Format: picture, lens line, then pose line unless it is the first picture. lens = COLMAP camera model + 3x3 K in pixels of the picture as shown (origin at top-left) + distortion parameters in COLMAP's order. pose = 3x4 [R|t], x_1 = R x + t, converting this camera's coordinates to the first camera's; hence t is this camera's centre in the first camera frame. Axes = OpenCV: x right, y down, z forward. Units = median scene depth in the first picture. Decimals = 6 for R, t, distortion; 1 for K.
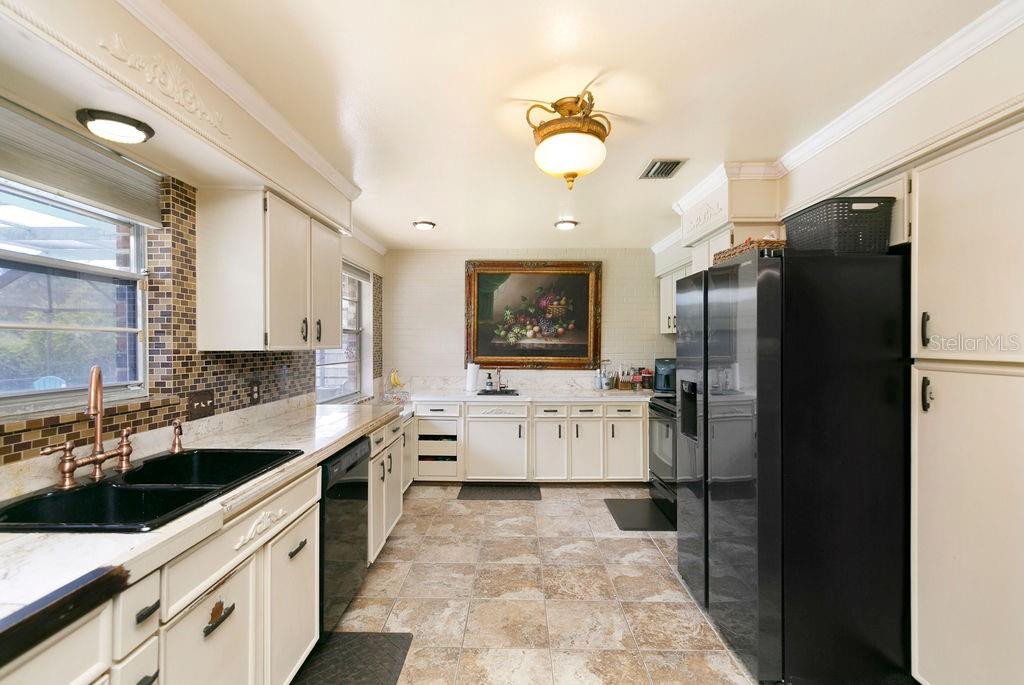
lens RADIAL K [[464.4, 0, 501.3], [0, 464.4, 345.0], [0, 0, 1]] dist [-0.000492, -0.000046]
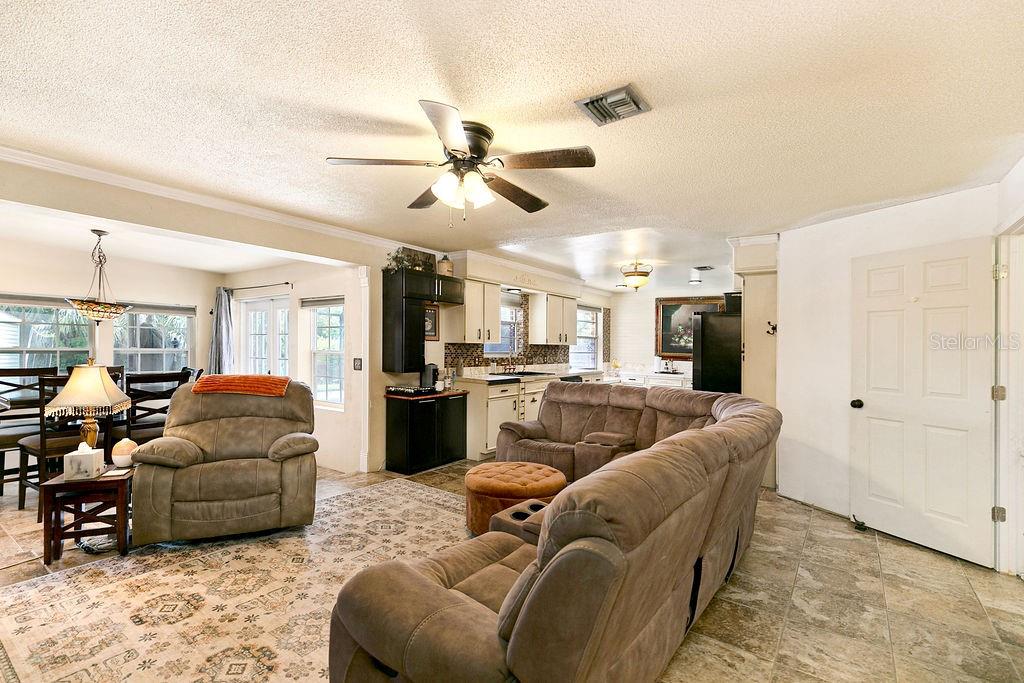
lens RADIAL K [[471.4, 0, 495.6], [0, 471.4, 332.7], [0, 0, 1]] dist [0.031946, 0.000212]
pose [[0.811238, 0.003123, -0.584708, 0.805688], [-0.023089, 0.999377, -0.026697, 0.019214], [0.584261, 0.035158, 0.810804, -1.346552]]
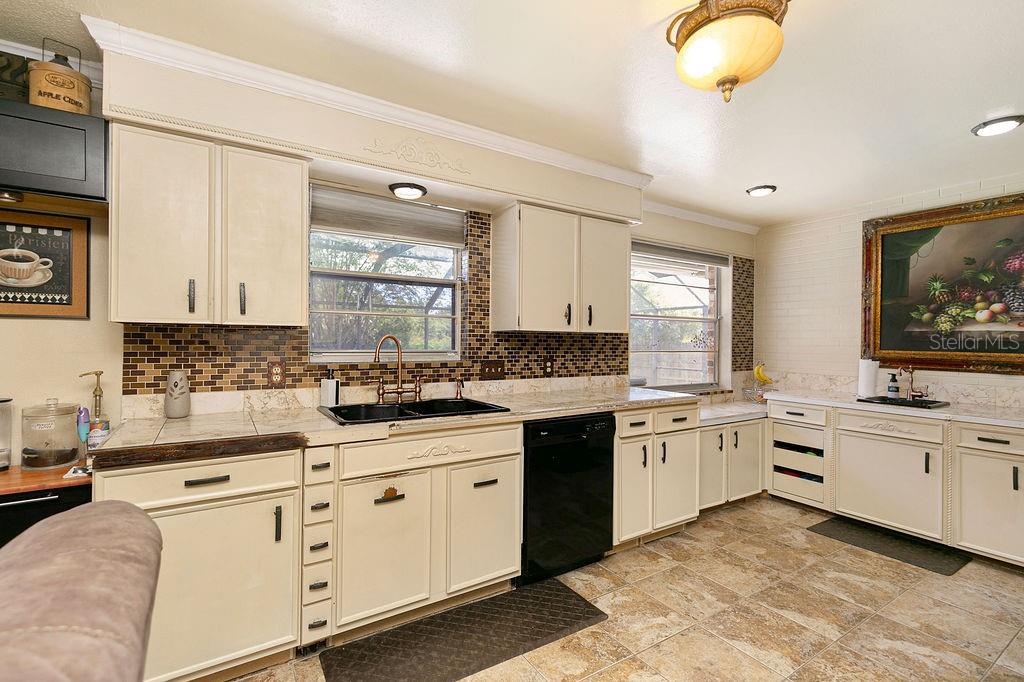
lens RADIAL K [[458.7, 0, 512.0], [0, 458.7, 341.0], [0, 0, 1]] dist [0.002555, -0.000207]
pose [[0.554539, 0.005035, -0.832143, 0.378067], [-0.012484, 0.999920, -0.002269, 0.032227], [0.832064, 0.011646, 0.554557, 0.213932]]
